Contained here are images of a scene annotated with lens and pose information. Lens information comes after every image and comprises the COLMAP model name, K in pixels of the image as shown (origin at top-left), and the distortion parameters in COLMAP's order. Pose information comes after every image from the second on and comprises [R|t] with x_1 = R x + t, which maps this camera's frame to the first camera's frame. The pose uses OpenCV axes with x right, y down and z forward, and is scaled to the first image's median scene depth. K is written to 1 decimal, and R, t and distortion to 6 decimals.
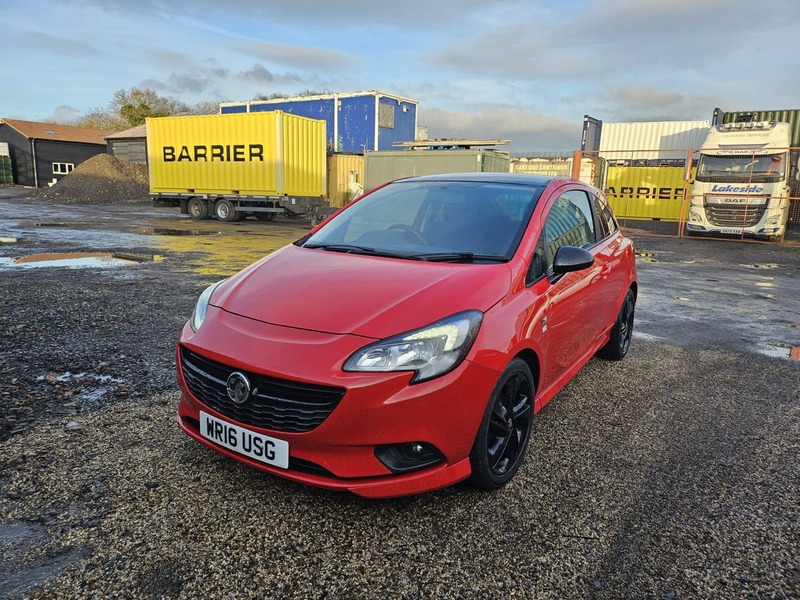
lens RADIAL K [[557.6, 0, 395.5], [0, 557.6, 295.8], [0, 0, 1]] dist [0.074139, -0.070553]
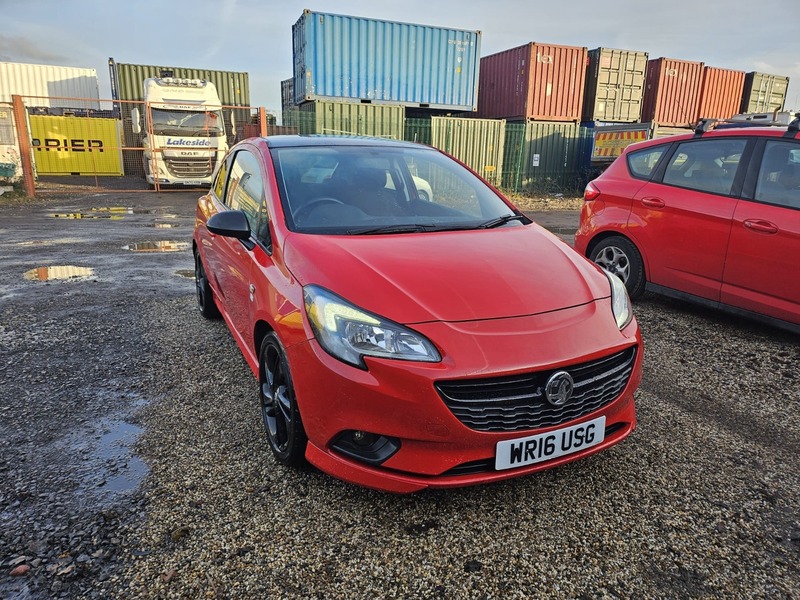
lens RADIAL K [[557.6, 0, 405.0], [0, 557.6, 296.7], [0, 0, 1]] dist [0.074139, -0.070553]
pose [[0.502797, -0.235870, 0.831601, -0.157494], [0.164508, 0.970579, 0.175825, -0.025230], [-0.848606, 0.048401, 0.526806, 0.102010]]
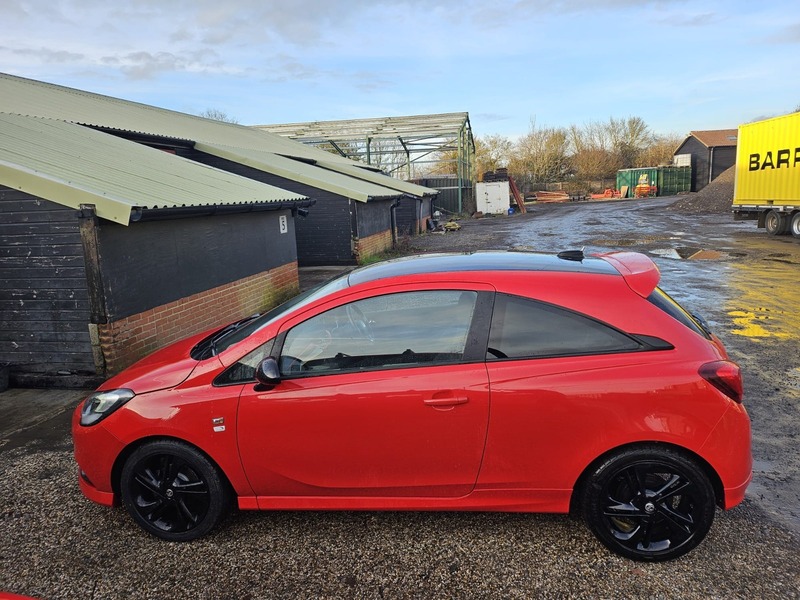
lens RADIAL K [[555.6, 0, 405.3], [0, 555.6, 290.7], [0, 0, 1]] dist [0.085393, -0.084979]
pose [[0.437018, 0.108425, -0.892894, 0.234128], [-0.112744, 0.991482, 0.065215, -0.054260], [0.892359, 0.072169, 0.445519, 0.140852]]
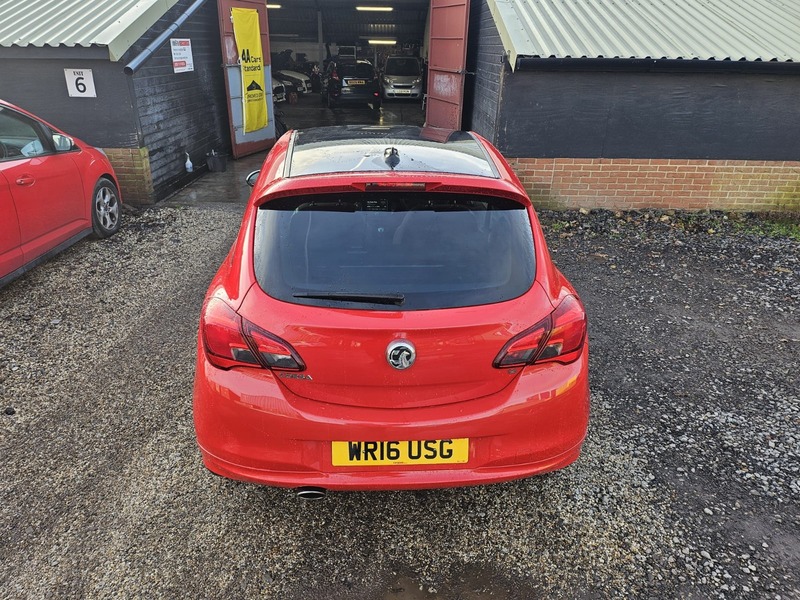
lens RADIAL K [[555.6, 0, 393.6], [0, 555.6, 300.0], [0, 0, 1]] dist [0.085393, -0.084979]
pose [[-0.802898, 0.201672, -0.560967, 0.164454], [-0.152748, 0.840016, 0.520617, -0.107698], [0.576215, 0.503688, -0.643641, 0.411270]]
